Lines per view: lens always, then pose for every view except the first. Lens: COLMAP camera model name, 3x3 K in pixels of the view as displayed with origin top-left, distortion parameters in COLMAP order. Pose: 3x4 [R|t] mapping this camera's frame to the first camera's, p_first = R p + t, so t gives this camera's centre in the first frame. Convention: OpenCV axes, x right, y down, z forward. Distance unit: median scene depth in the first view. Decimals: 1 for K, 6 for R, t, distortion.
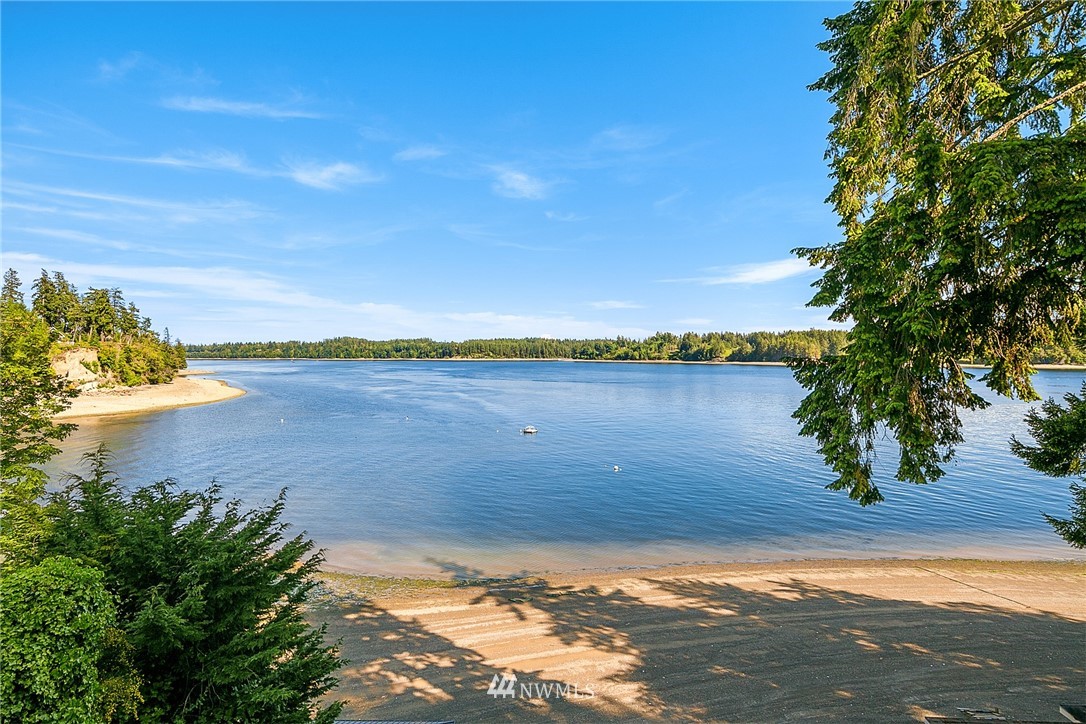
lens RADIAL K [[527.7, 0, 542.8], [0, 527.7, 351.7], [0, 0, 1]] dist [0.013219, -0.009196]
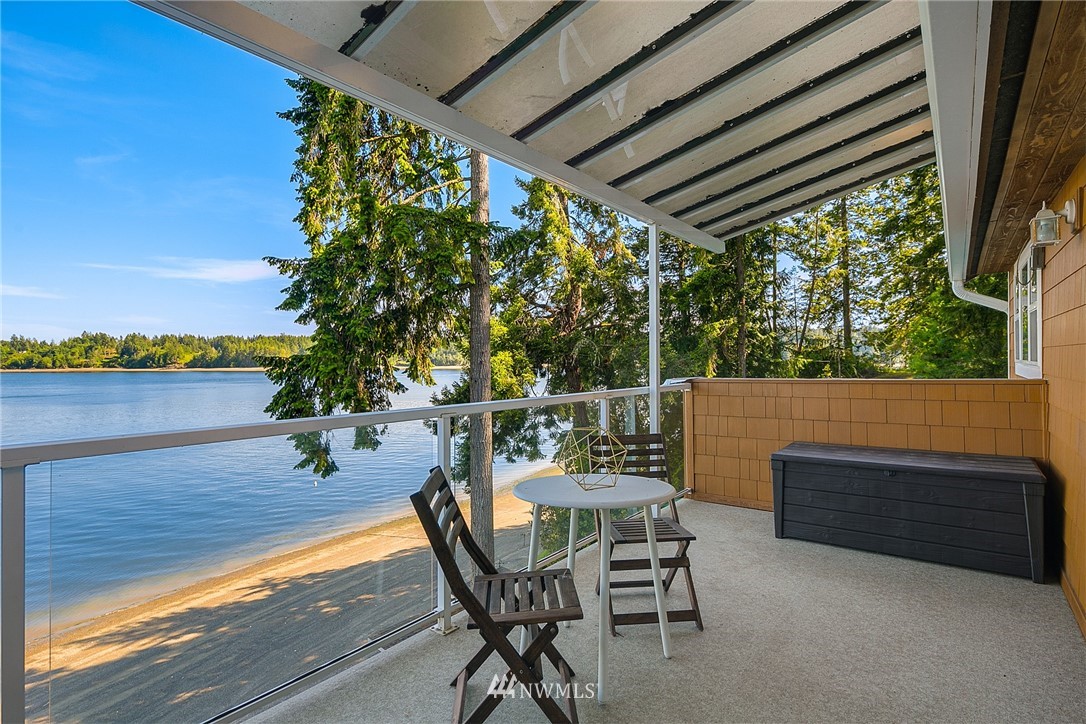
lens RADIAL K [[527.7, 0, 540.8], [0, 527.7, 356.2], [0, 0, 1]] dist [0.013219, -0.009196]
pose [[0.601867, 0.000353, 0.798597, -0.051918], [0.000765, 0.999999, -0.001019, 0.011250], [-0.798596, 0.001224, 0.601866, -0.102771]]
